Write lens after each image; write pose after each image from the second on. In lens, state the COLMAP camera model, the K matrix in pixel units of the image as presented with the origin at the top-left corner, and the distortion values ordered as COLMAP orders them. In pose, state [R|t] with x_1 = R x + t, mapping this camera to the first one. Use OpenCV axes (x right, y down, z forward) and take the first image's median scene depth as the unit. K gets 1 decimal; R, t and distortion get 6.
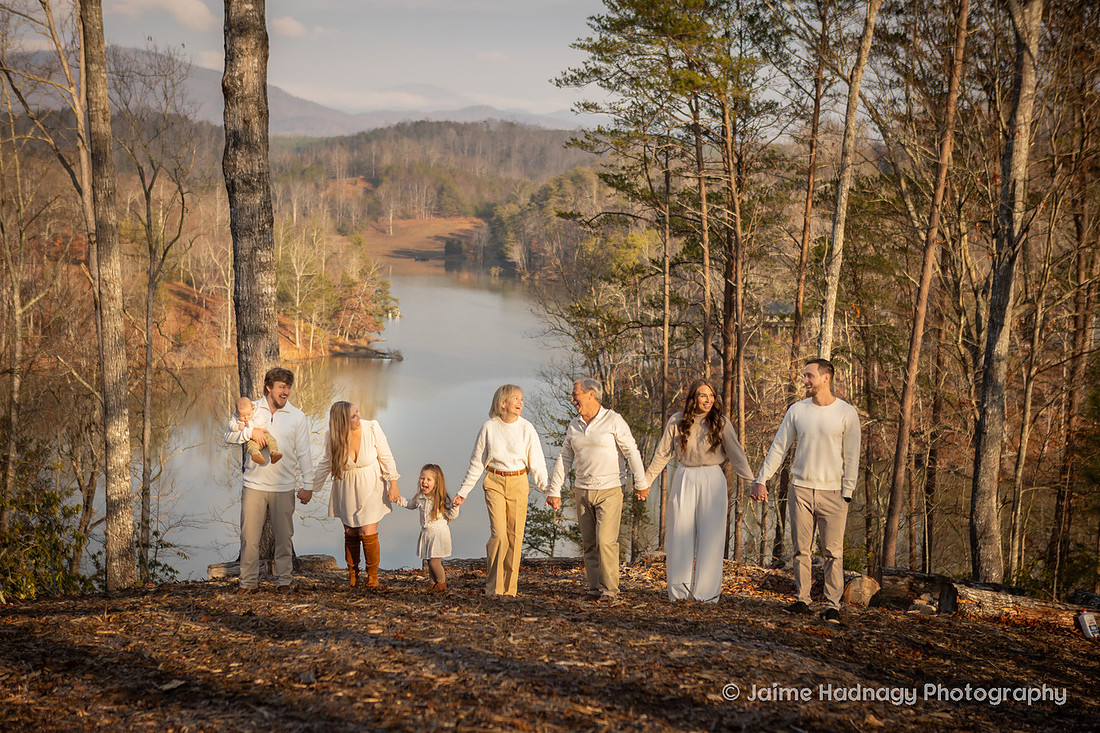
lens RADIAL K [[1696.4, 0, 550.2], [0, 1696.4, 369.7], [0, 0, 1]] dist [-0.039086, 0.000000]
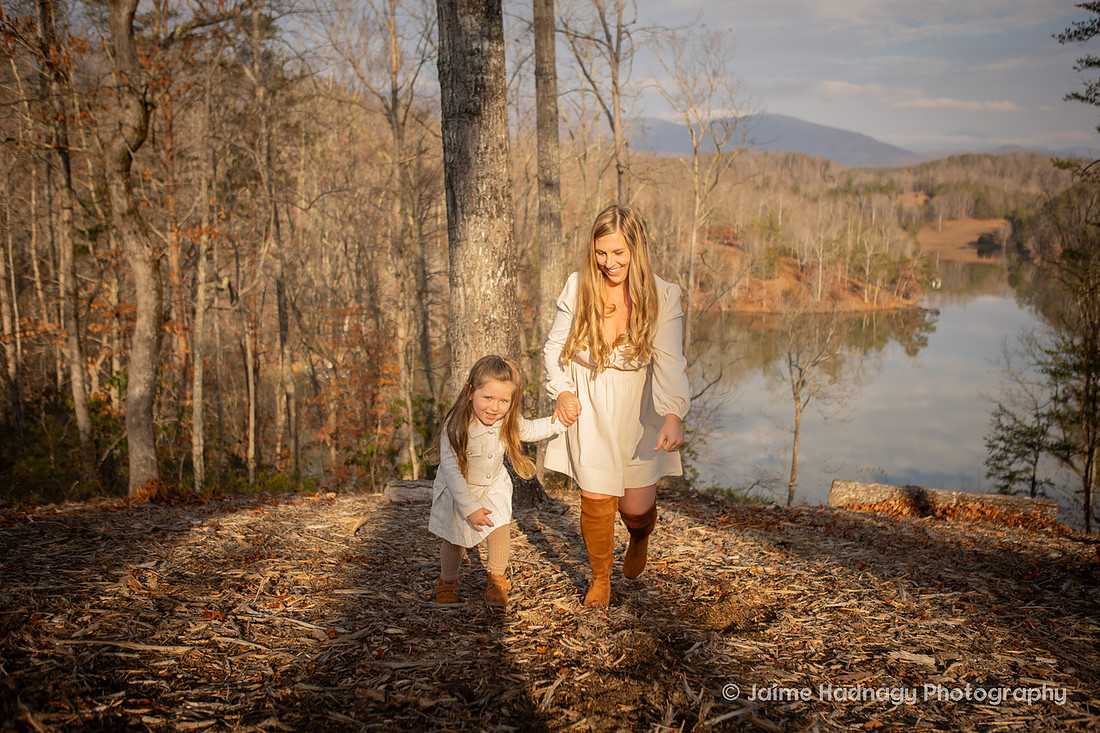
lens RADIAL K [[1062.1, 0, 560.7], [0, 1062.1, 363.8], [0, 0, 1]] dist [-0.035024, 0.000000]
pose [[0.905105, 0.057561, -0.421275, 0.008999], [-0.039736, 0.997909, 0.050977, 0.015923], [0.423328, -0.029400, 0.905499, 0.222133]]
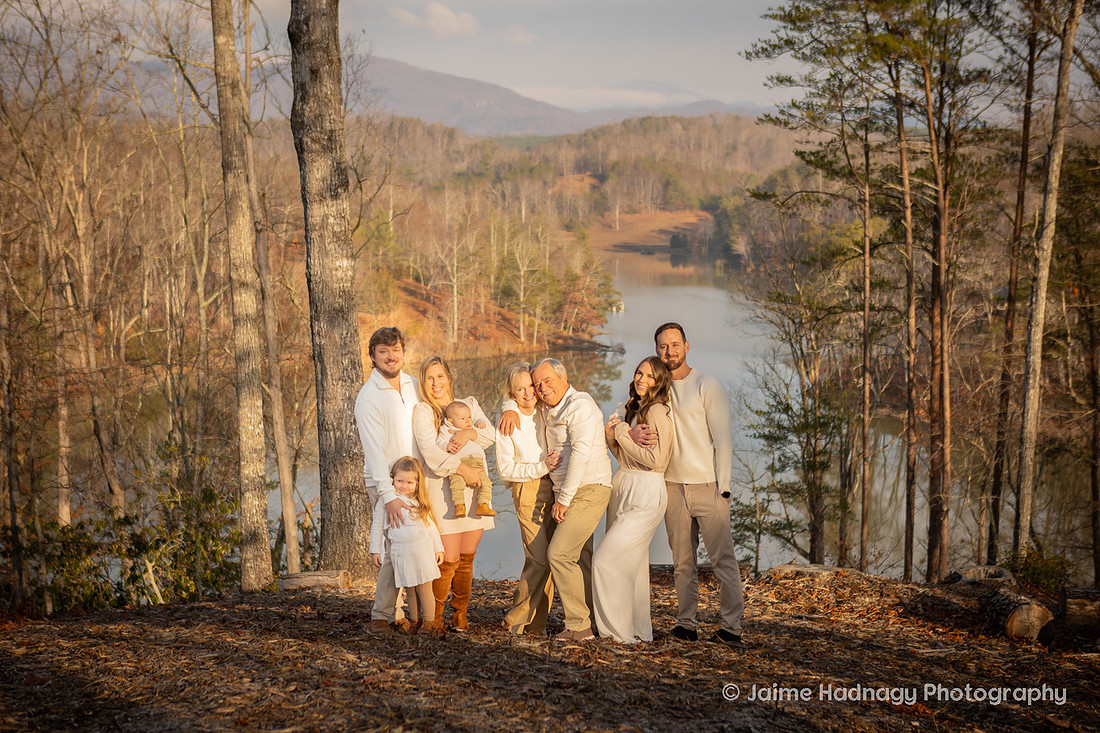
lens RADIAL K [[1667.3, 0, 522.8], [0, 1667.3, 365.9], [0, 0, 1]] dist [-0.001708, 0.000000]
pose [[0.988150, -0.008112, -0.153278, 0.019529], [0.008389, 0.999964, 0.001155, 0.002063], [0.153263, -0.002428, 0.988182, 0.053062]]
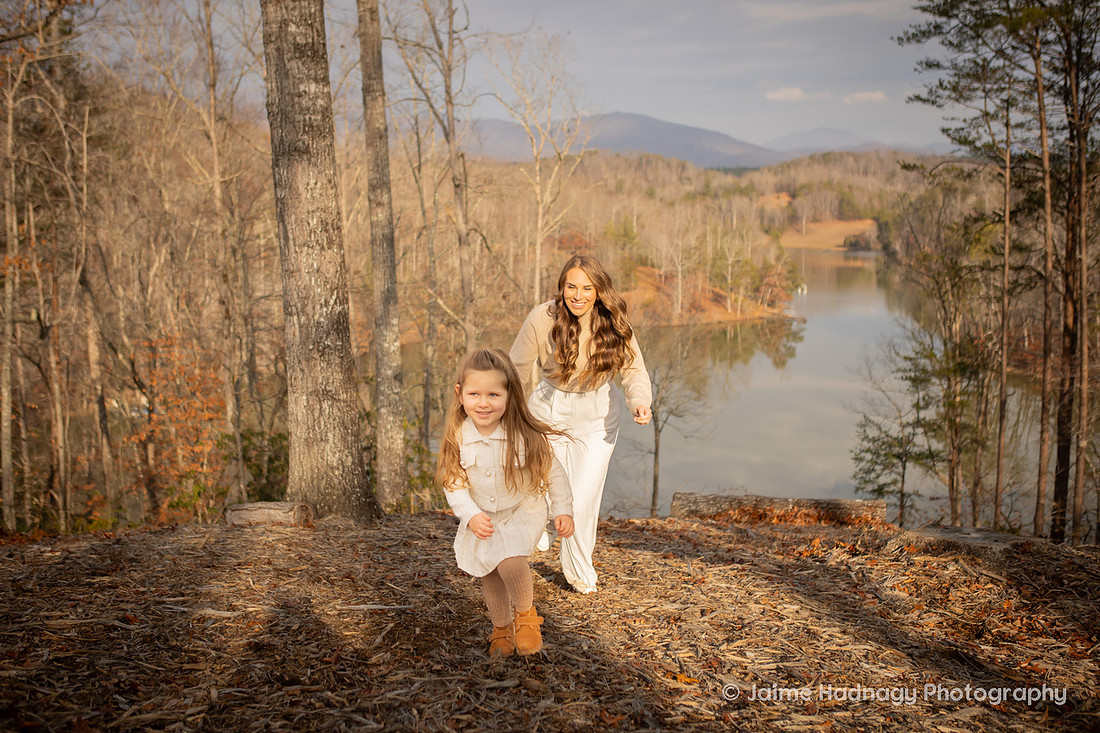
lens RADIAL K [[1173.0, 0, 526.3], [0, 1173.0, 339.9], [0, 0, 1]] dist [-0.051820, 0.000000]
pose [[0.945691, 0.008810, -0.324947, 0.019726], [-0.006922, 0.999952, 0.006965, 0.015513], [0.324993, -0.004337, 0.945707, 0.202149]]
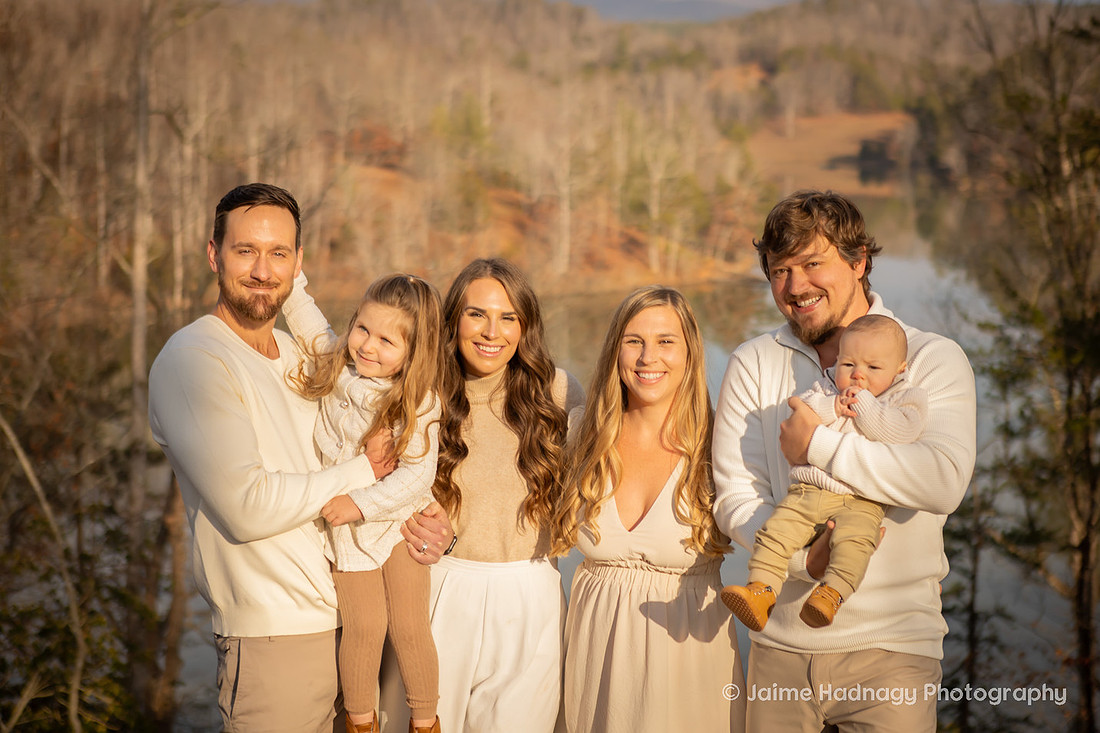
lens RADIAL K [[2059.3, 0, 596.6], [0, 2059.3, 349.5], [0, 0, 1]] dist [0.126714, 0.000000]
pose [[0.981493, 0.008256, -0.191322, 0.011472], [-0.005237, 0.999854, 0.016278, 0.029285], [0.191429, -0.014975, 0.981392, 0.380559]]
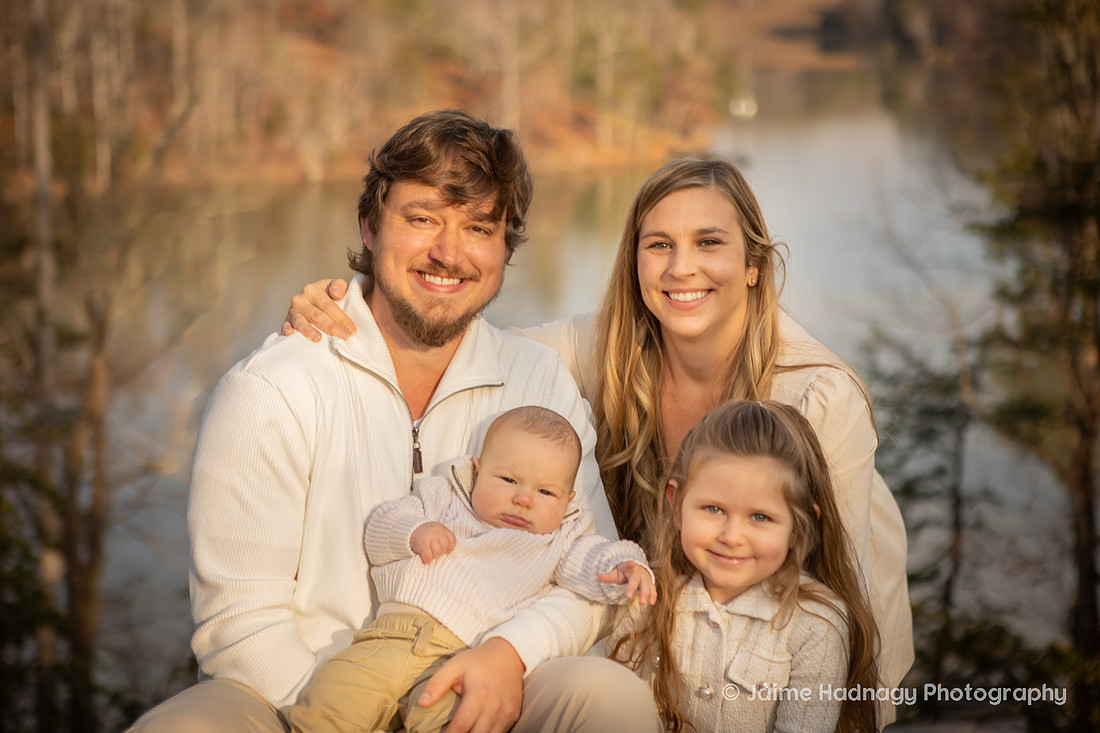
lens RADIAL K [[2133.1, 0, 560.0], [0, 2133.1, 359.2], [0, 0, 1]] dist [0.229302, 0.000000]
pose [[0.982942, 0.011948, -0.183529, 0.002060], [0.001669, 0.997267, 0.073865, 0.037736], [0.183910, -0.072911, 0.980235, 0.416777]]
